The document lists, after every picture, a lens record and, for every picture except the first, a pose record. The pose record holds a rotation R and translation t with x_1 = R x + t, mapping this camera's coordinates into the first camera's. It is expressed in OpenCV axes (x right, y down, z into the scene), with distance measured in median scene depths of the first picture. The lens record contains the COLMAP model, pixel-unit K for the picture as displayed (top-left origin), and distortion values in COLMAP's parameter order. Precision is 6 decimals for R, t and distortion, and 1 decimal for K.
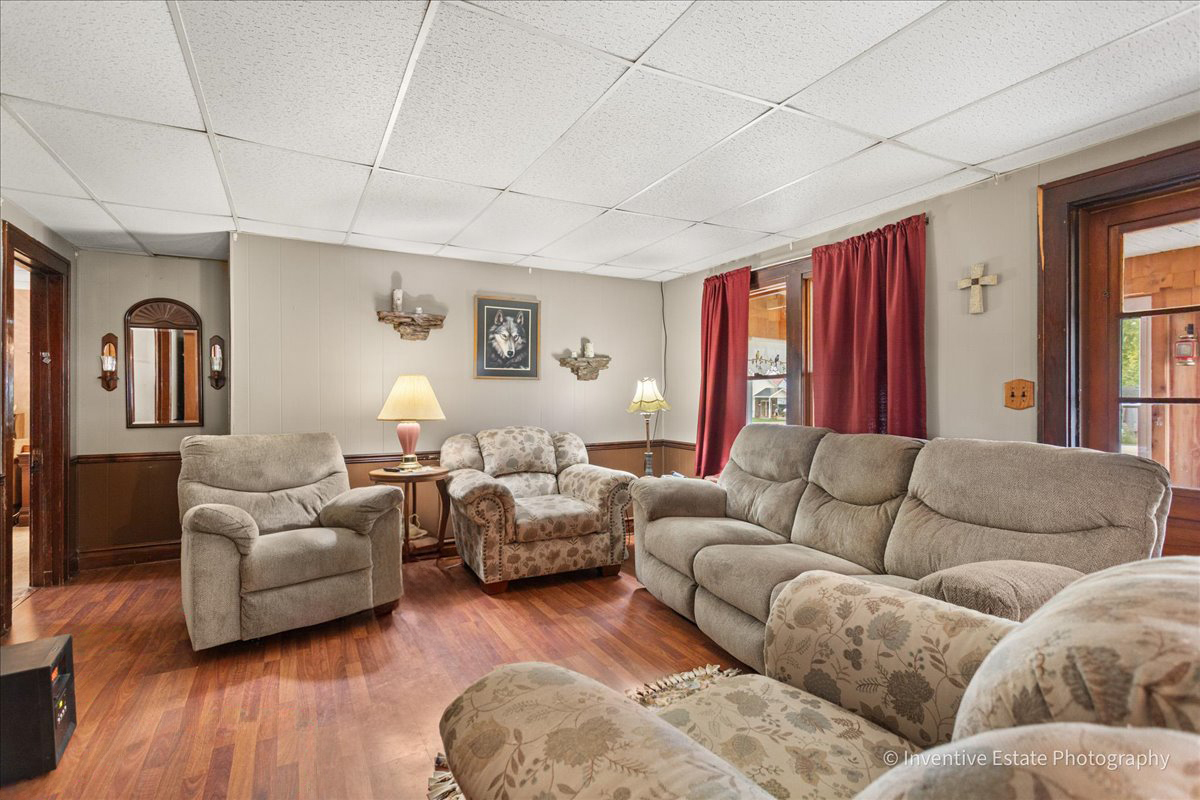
lens RADIAL K [[565.6, 0, 600.0], [0, 565.6, 400.0], [0, 0, 1]] dist [0.000810, 0.000180]
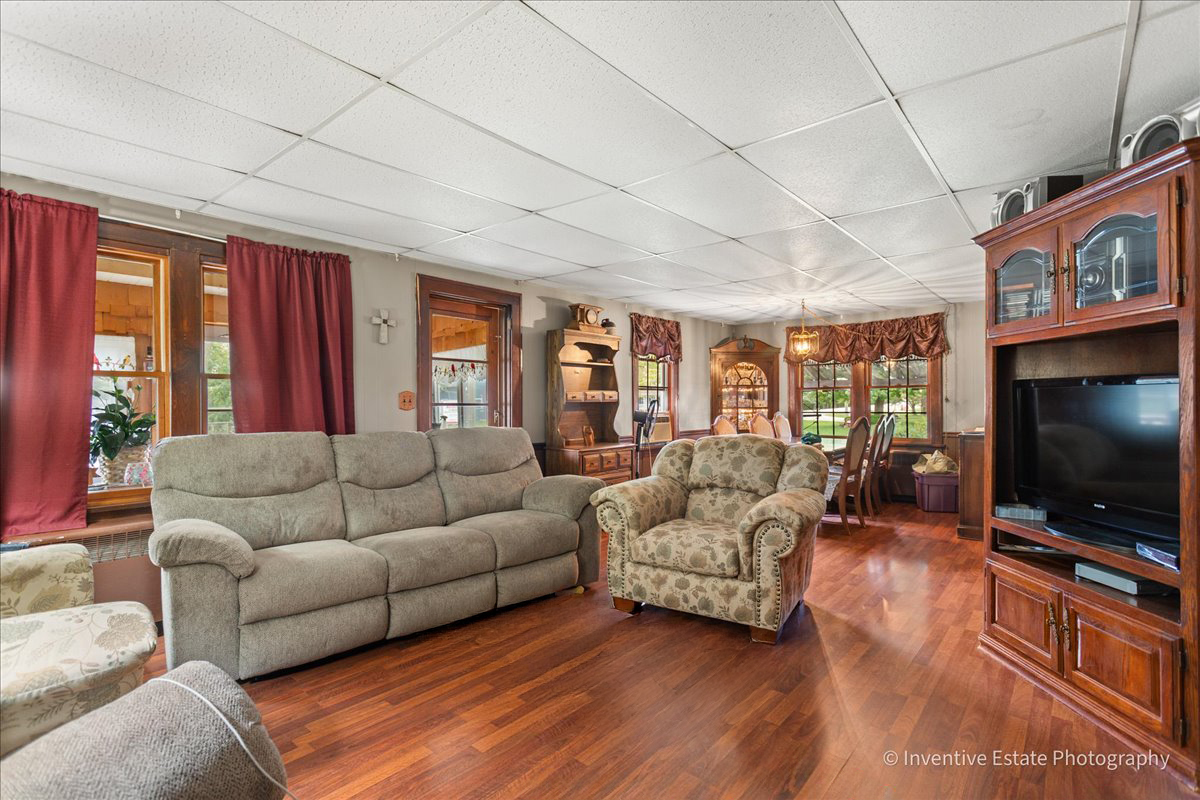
lens RADIAL K [[565.6, 0, 600.0], [0, 565.6, 400.0], [0, 0, 1]] dist [0.000810, 0.000180]
pose [[-0.366952, 0.005594, 0.930223, -0.856197], [0.004997, 0.999979, -0.004042, -0.002854], [-0.930227, 0.003165, -0.366972, 1.012247]]
